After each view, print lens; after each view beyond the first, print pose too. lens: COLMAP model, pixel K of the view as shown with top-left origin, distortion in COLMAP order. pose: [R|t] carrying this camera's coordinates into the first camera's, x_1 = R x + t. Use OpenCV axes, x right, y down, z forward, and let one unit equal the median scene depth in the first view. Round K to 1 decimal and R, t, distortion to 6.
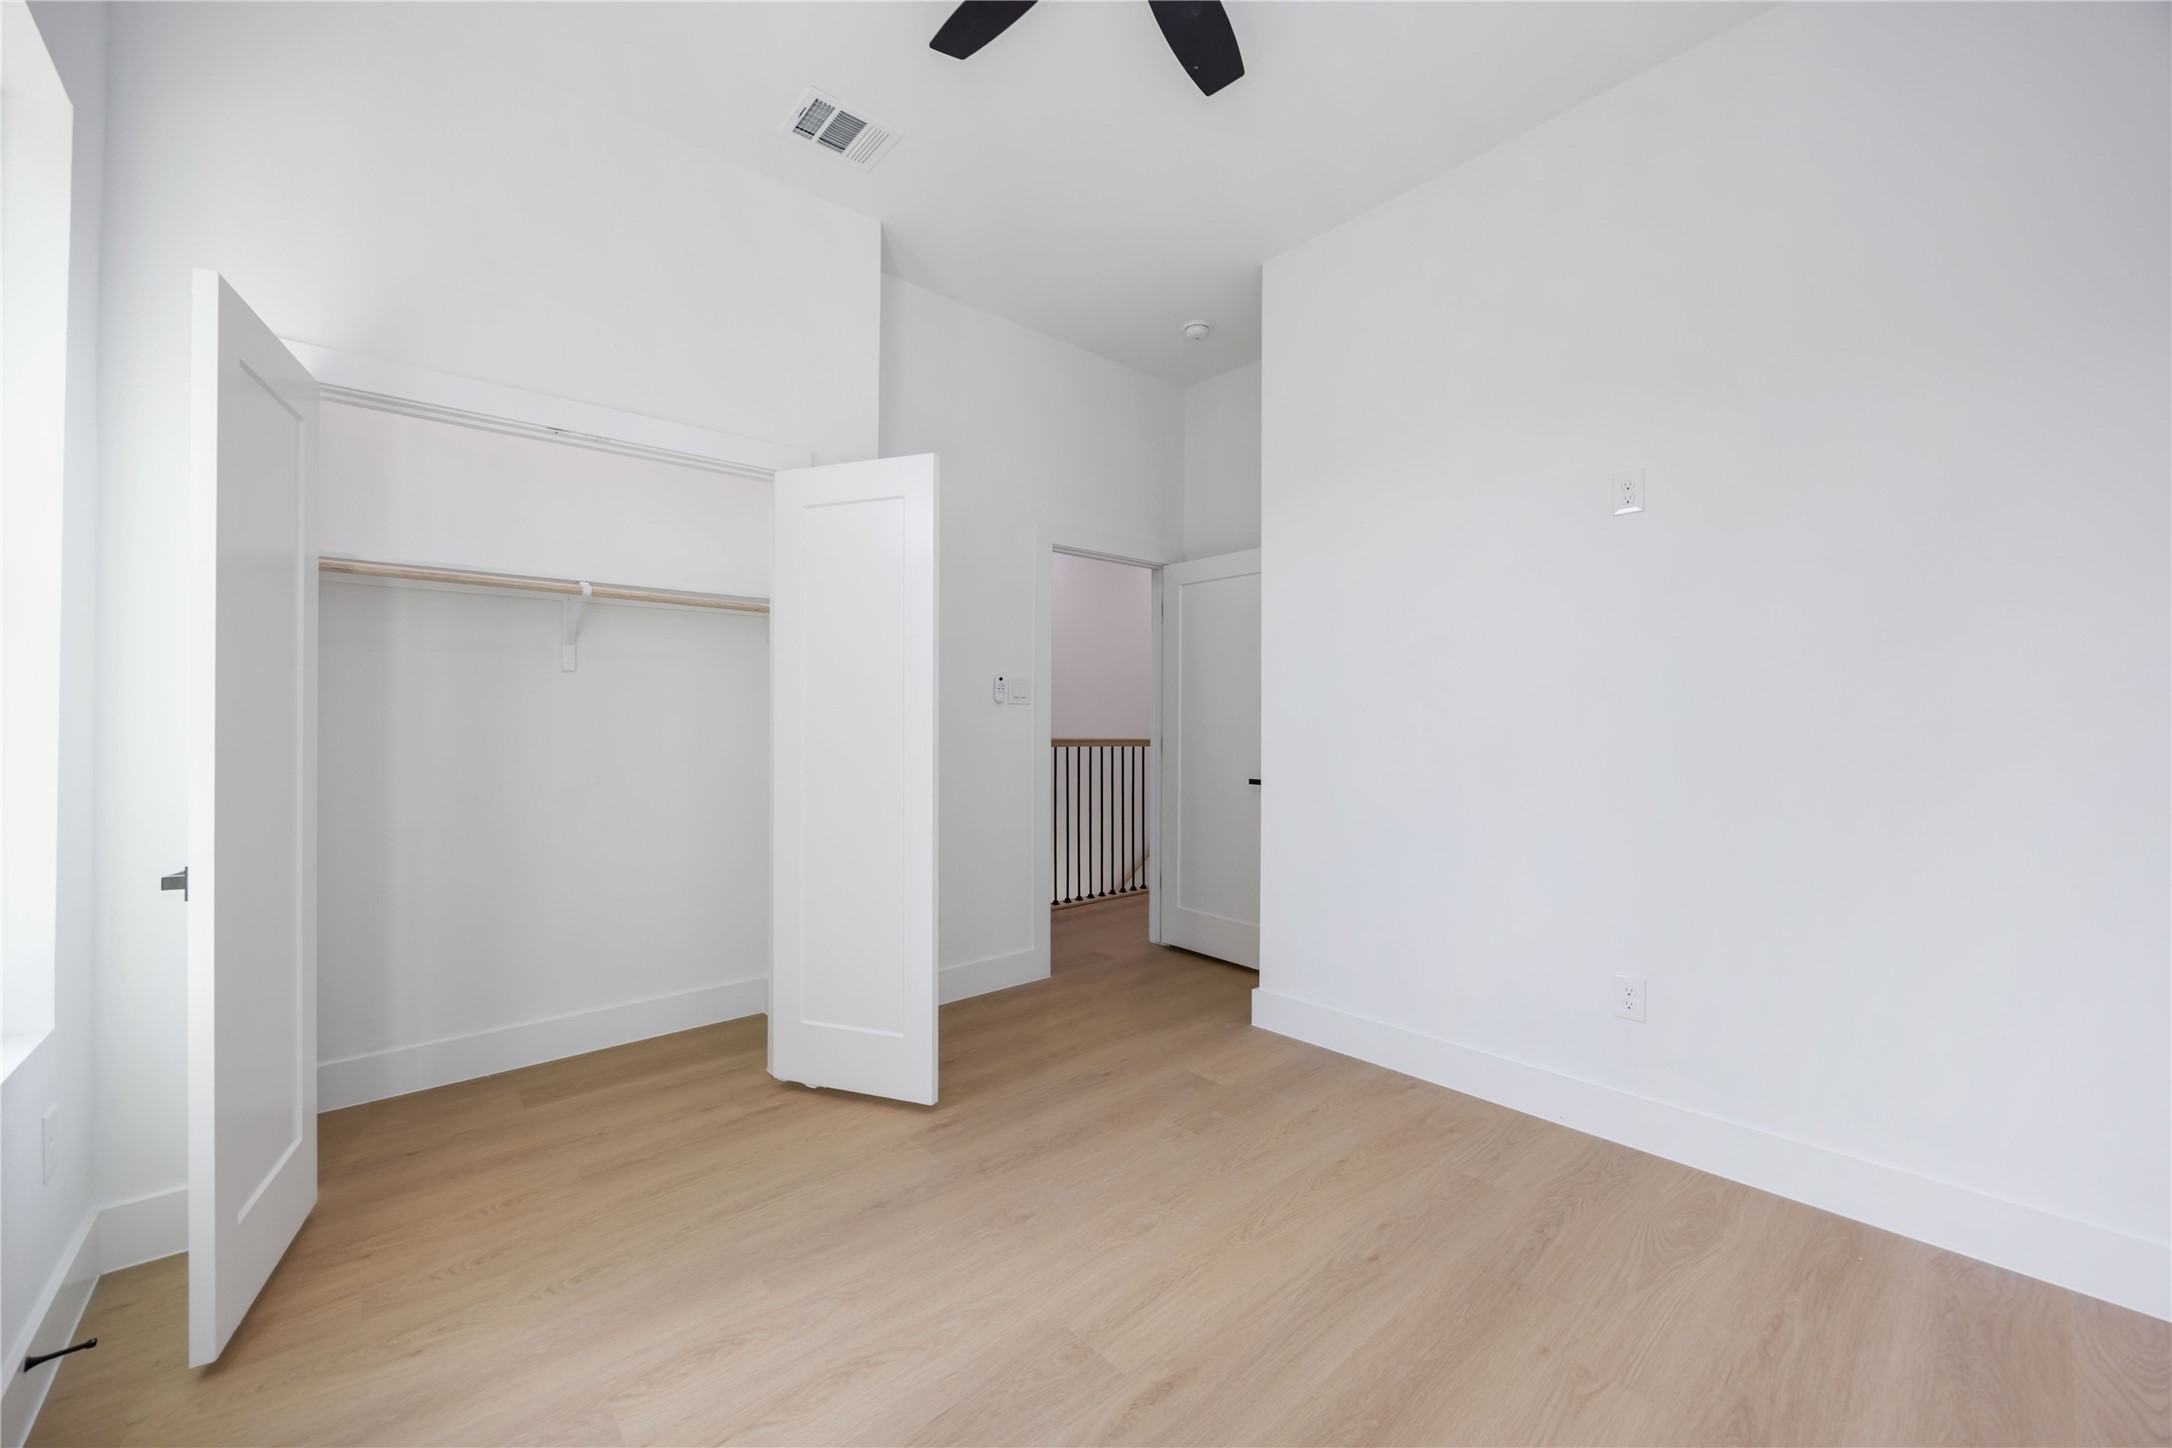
lens RADIAL K [[845.1, 0, 1090.2], [0, 845.1, 723.0], [0, 0, 1]] dist [0.000282, 0.000109]
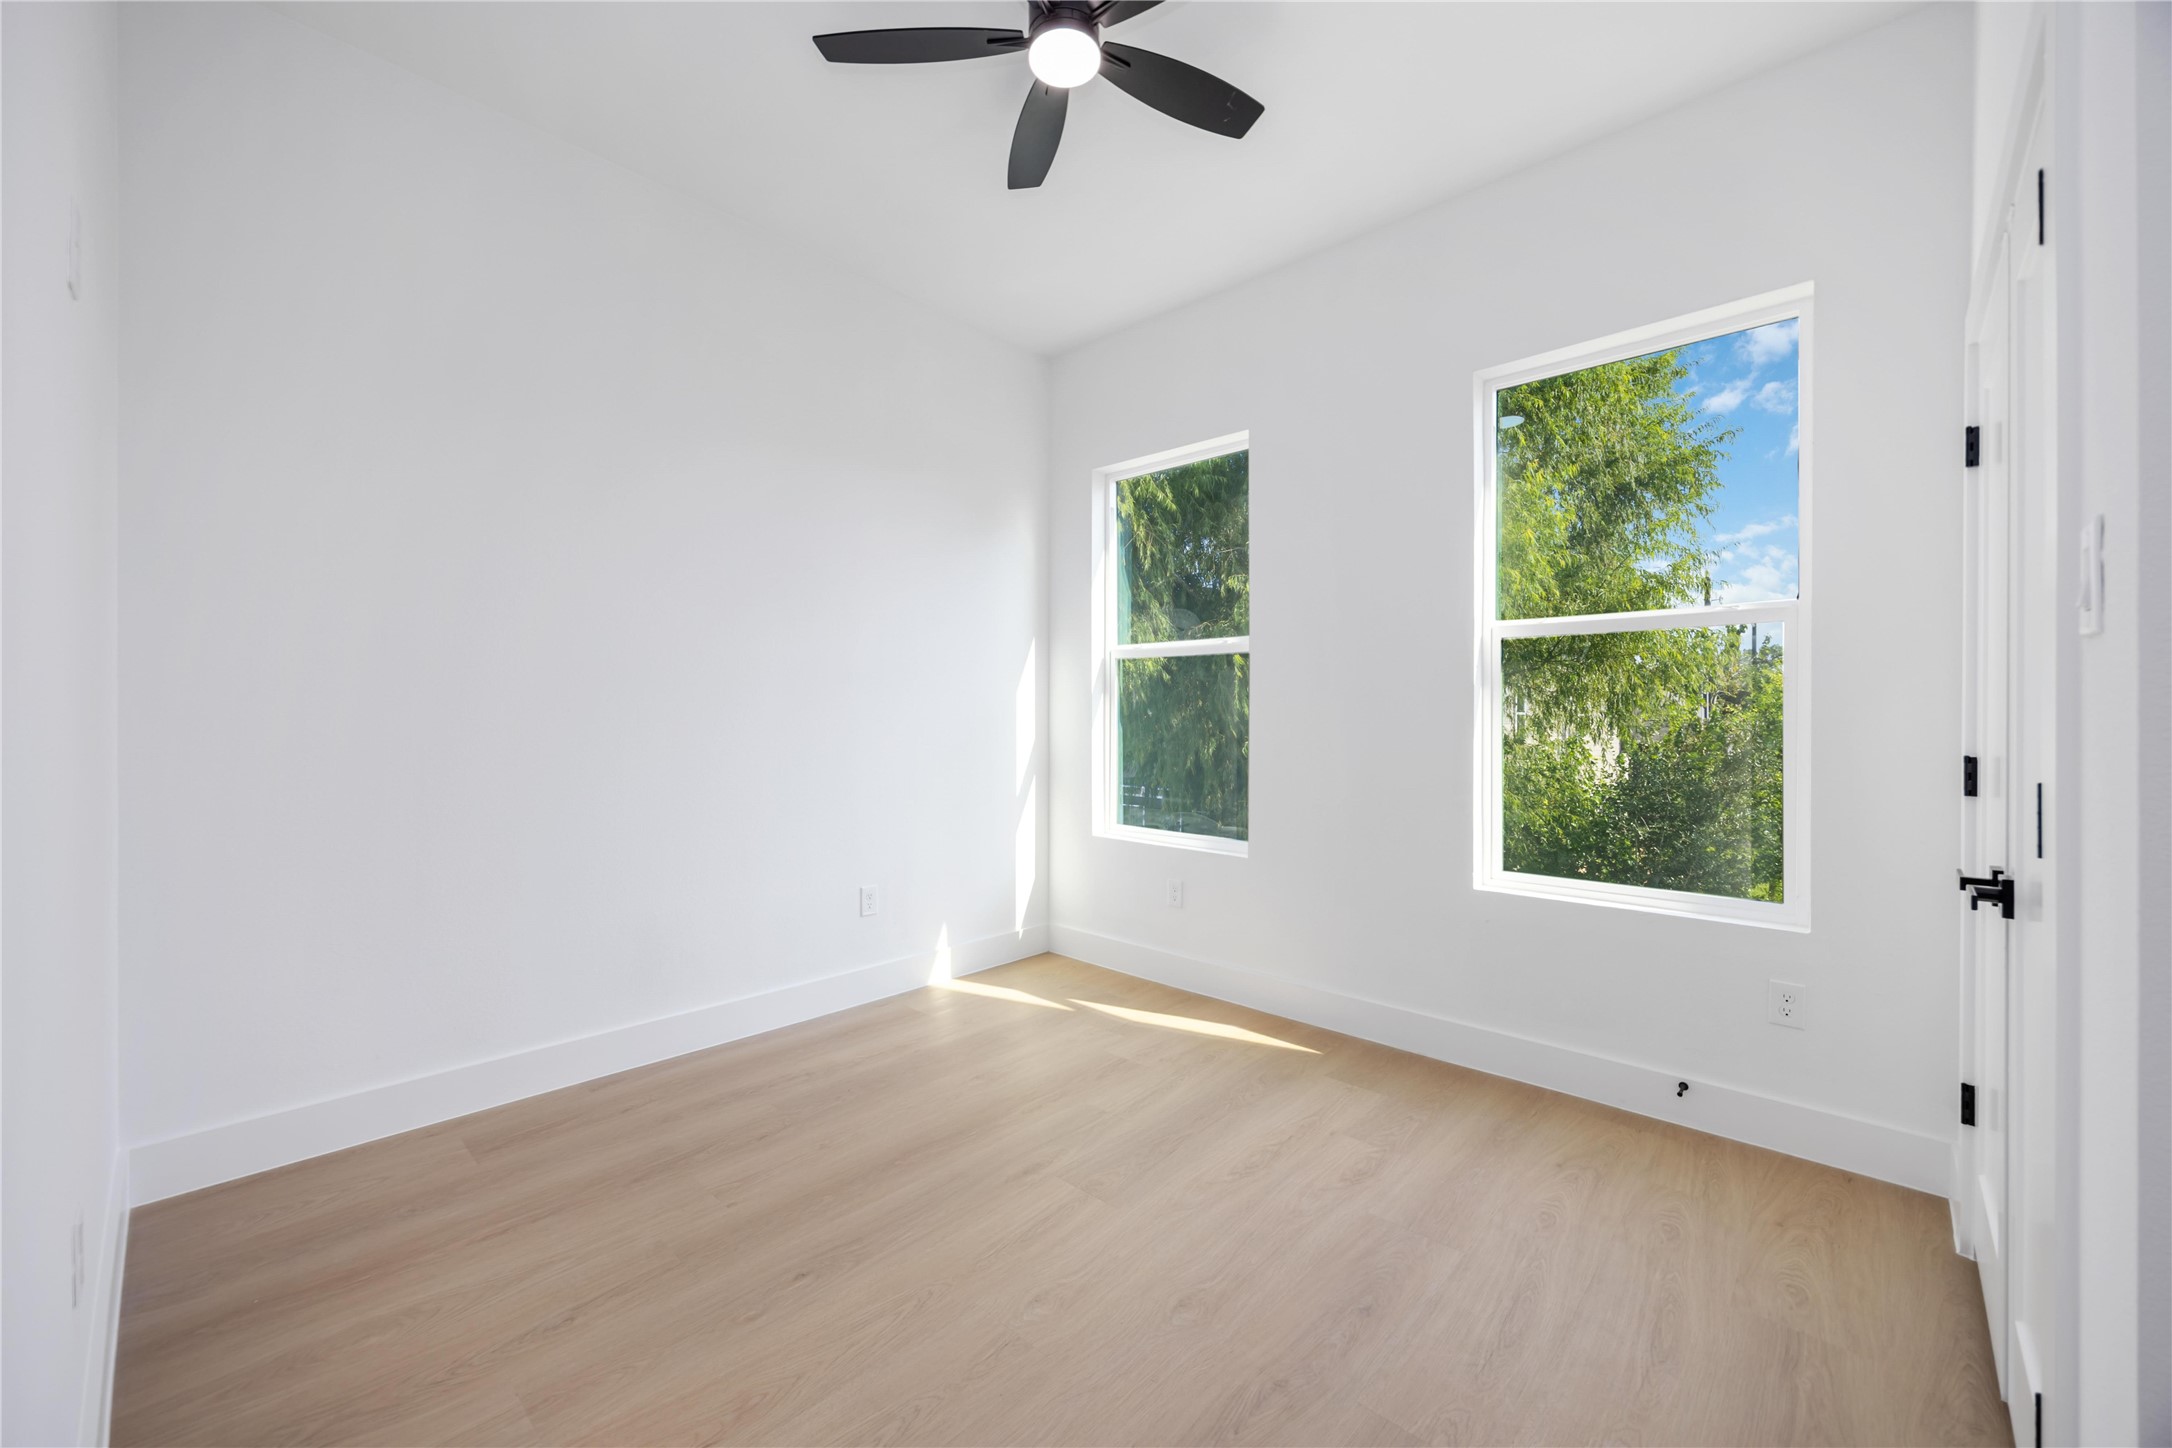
lens RADIAL K [[845.1, 0, 1085.3], [0, 845.1, 716.2], [0, 0, 1]] dist [0.000282, 0.000109]
pose [[-0.994812, -0.002181, -0.101708, 0.113567], [-0.001890, 0.999994, -0.002958, 0.002717], [0.101714, -0.002751, -0.994810, 1.974420]]
